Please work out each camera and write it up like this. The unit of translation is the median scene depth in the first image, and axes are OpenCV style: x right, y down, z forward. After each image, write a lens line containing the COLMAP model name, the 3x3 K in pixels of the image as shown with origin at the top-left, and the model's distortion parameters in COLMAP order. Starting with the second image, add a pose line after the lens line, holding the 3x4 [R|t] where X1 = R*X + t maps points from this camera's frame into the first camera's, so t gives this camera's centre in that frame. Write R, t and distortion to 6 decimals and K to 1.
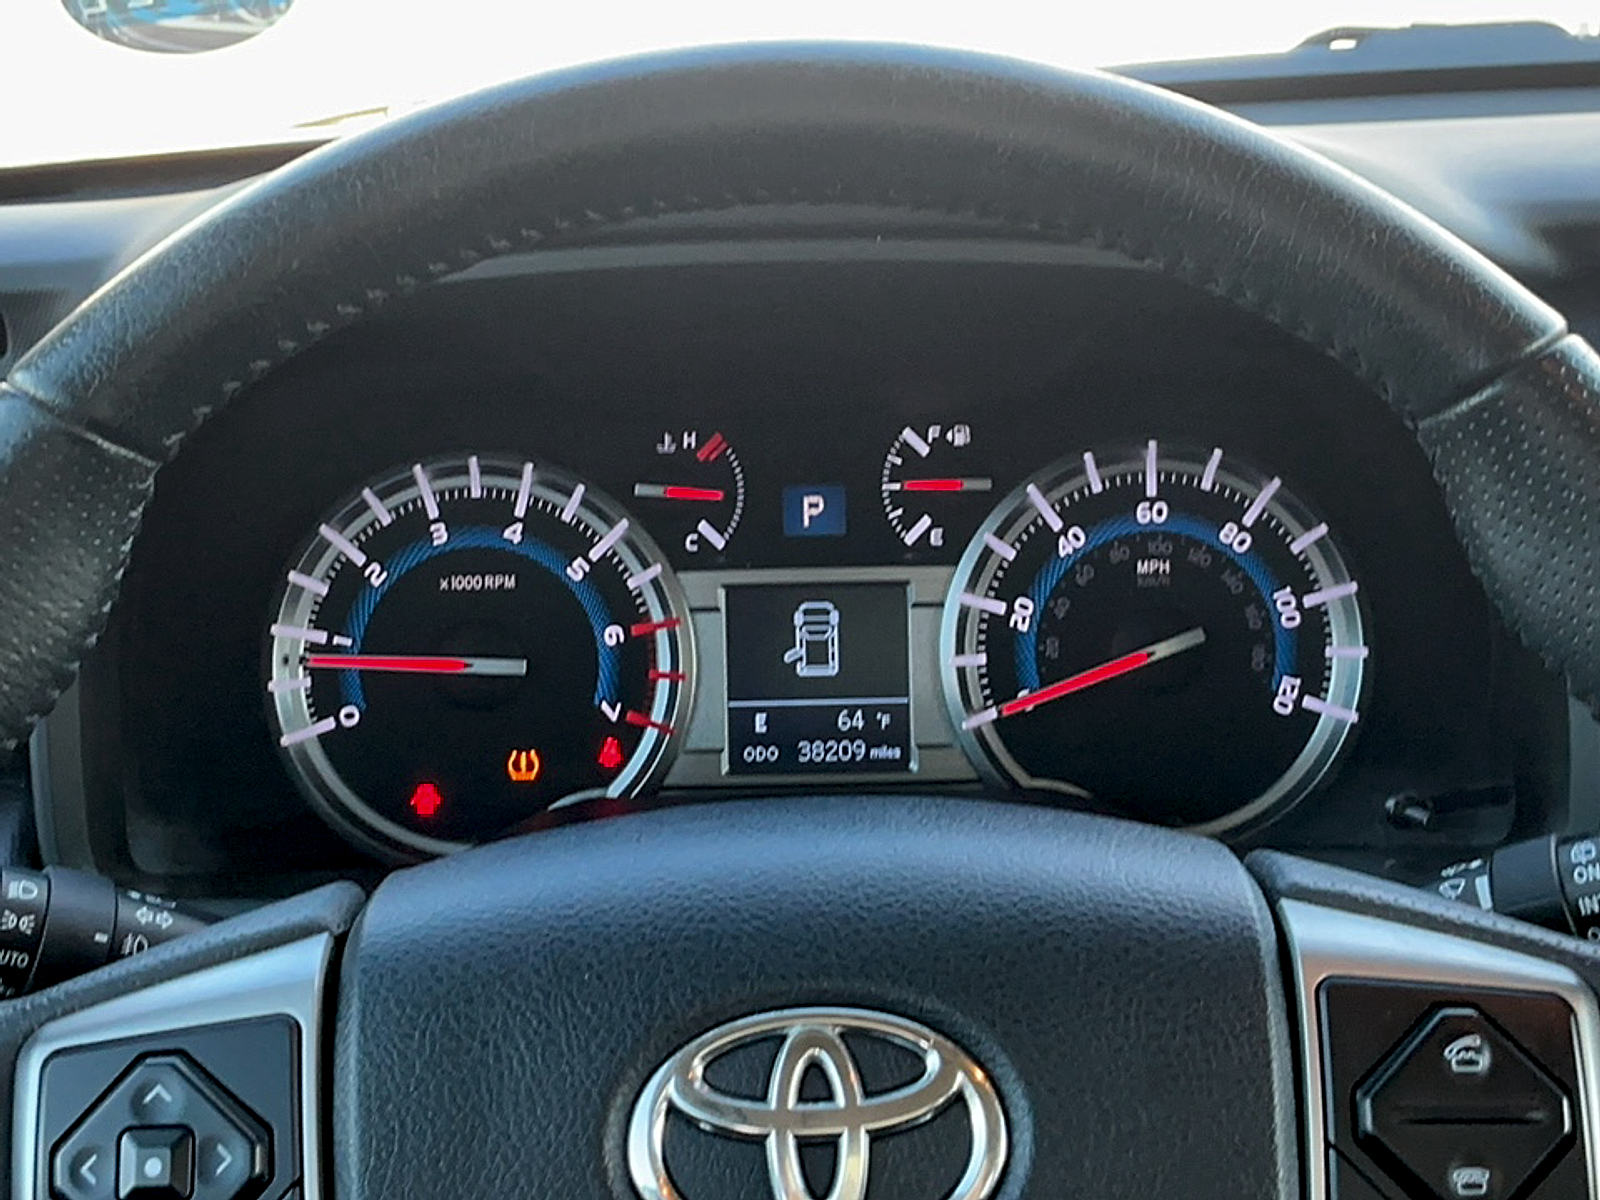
lens RADIAL K [[2555.2, 0, 793.4], [0, 2555.2, 593.4], [0, 0, 1]] dist [0.089338, 0.088484]
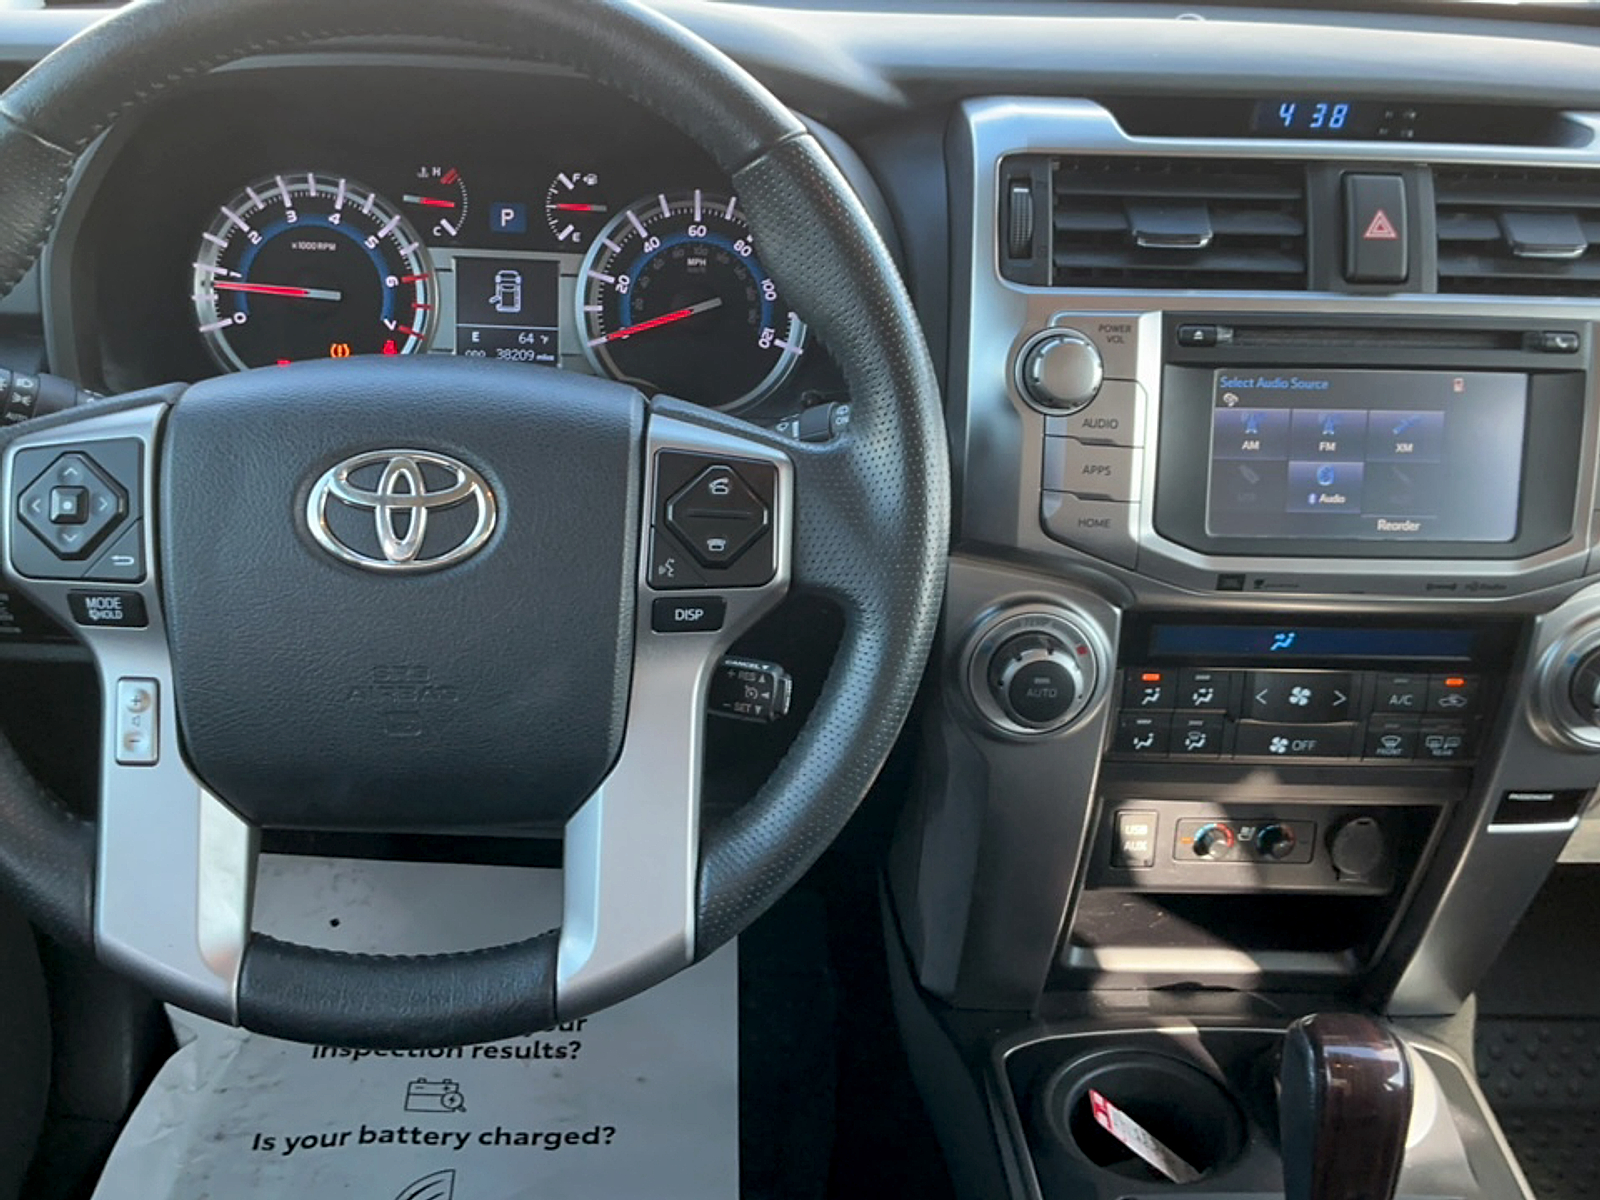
lens RADIAL K [[1699.0, 0, 800.0], [0, 1699.0, 600.0], [0, 0, 1]] dist [0.137431, -0.303954]
pose [[0.996904, 0.045586, 0.064066, 0.147926], [-0.055464, 0.985227, 0.162026, 0.025691], [-0.055734, -0.165077, 0.984705, -0.233415]]
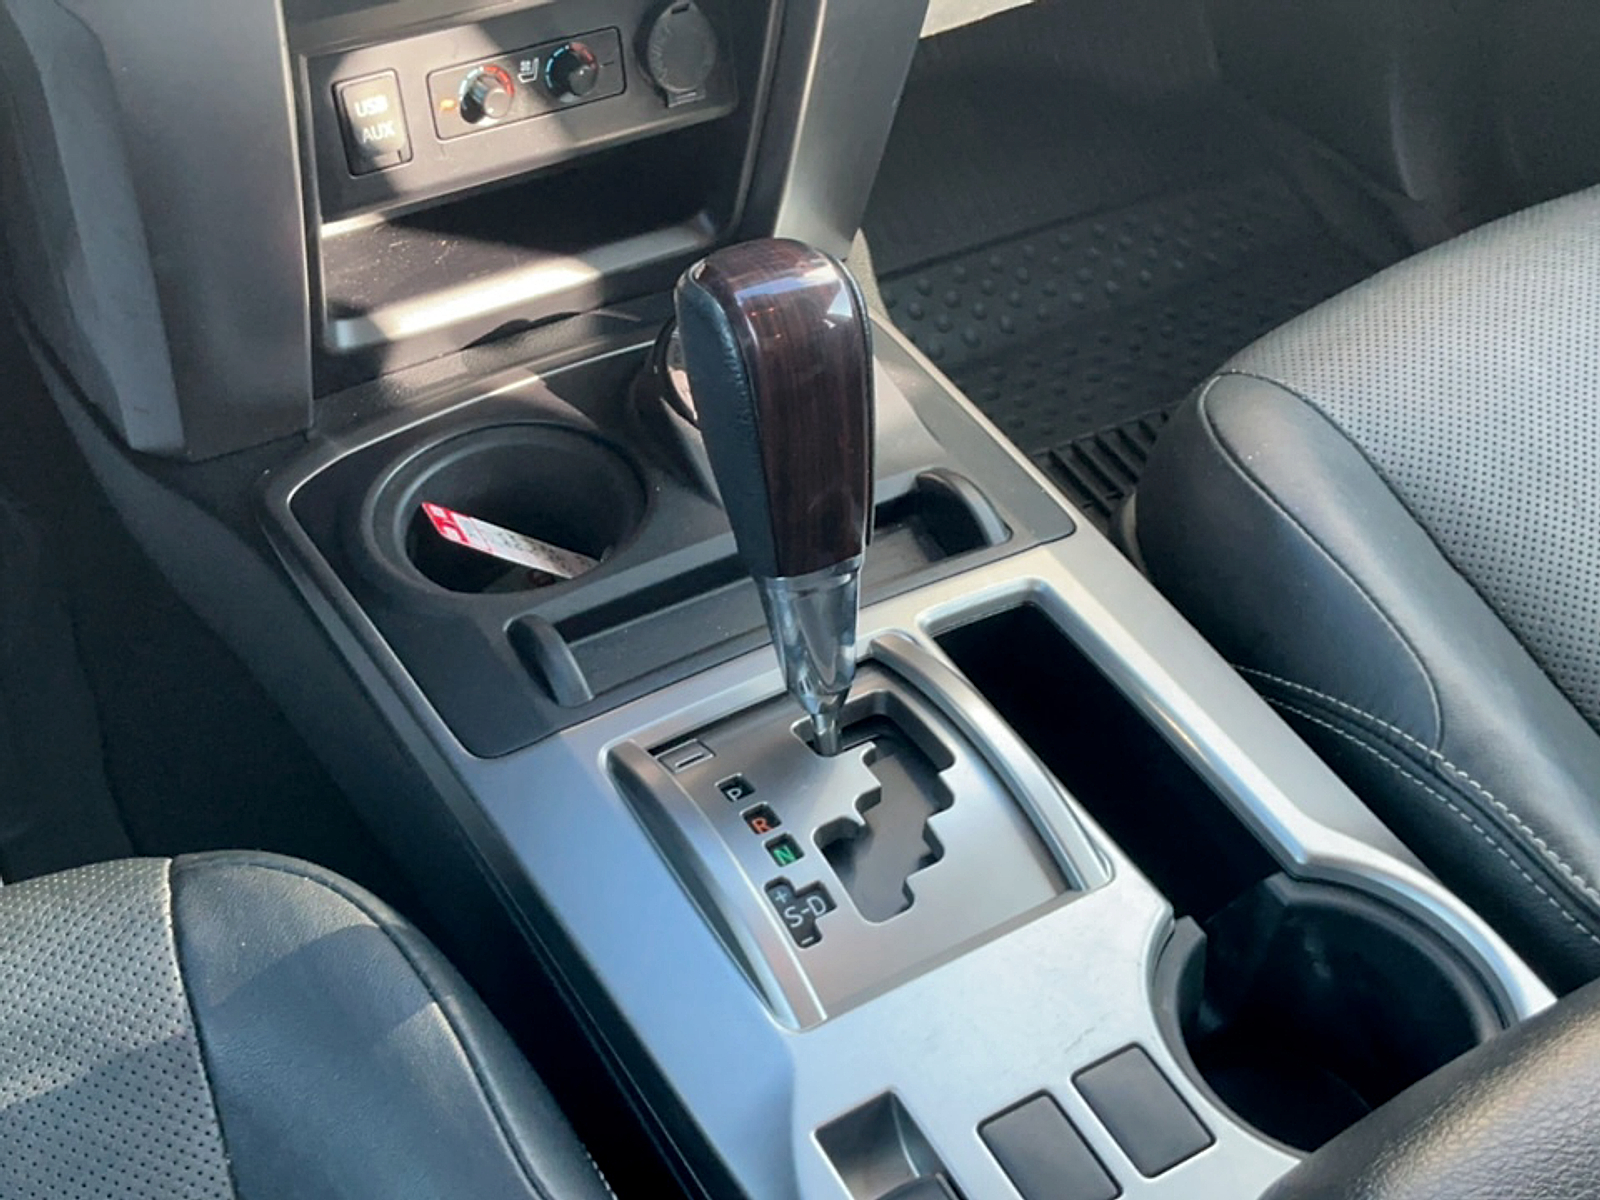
lens RADIAL K [[1940.8, 0, 800.0], [0, 1940.8, 600.0], [0, 0, 1]] dist [0.180706, -0.456857]
pose [[0.862025, -0.310593, 0.400556, 0.210840], [0.112732, 0.887949, 0.445913, 0.197638], [-0.494170, -0.339232, 0.800448, 0.035006]]
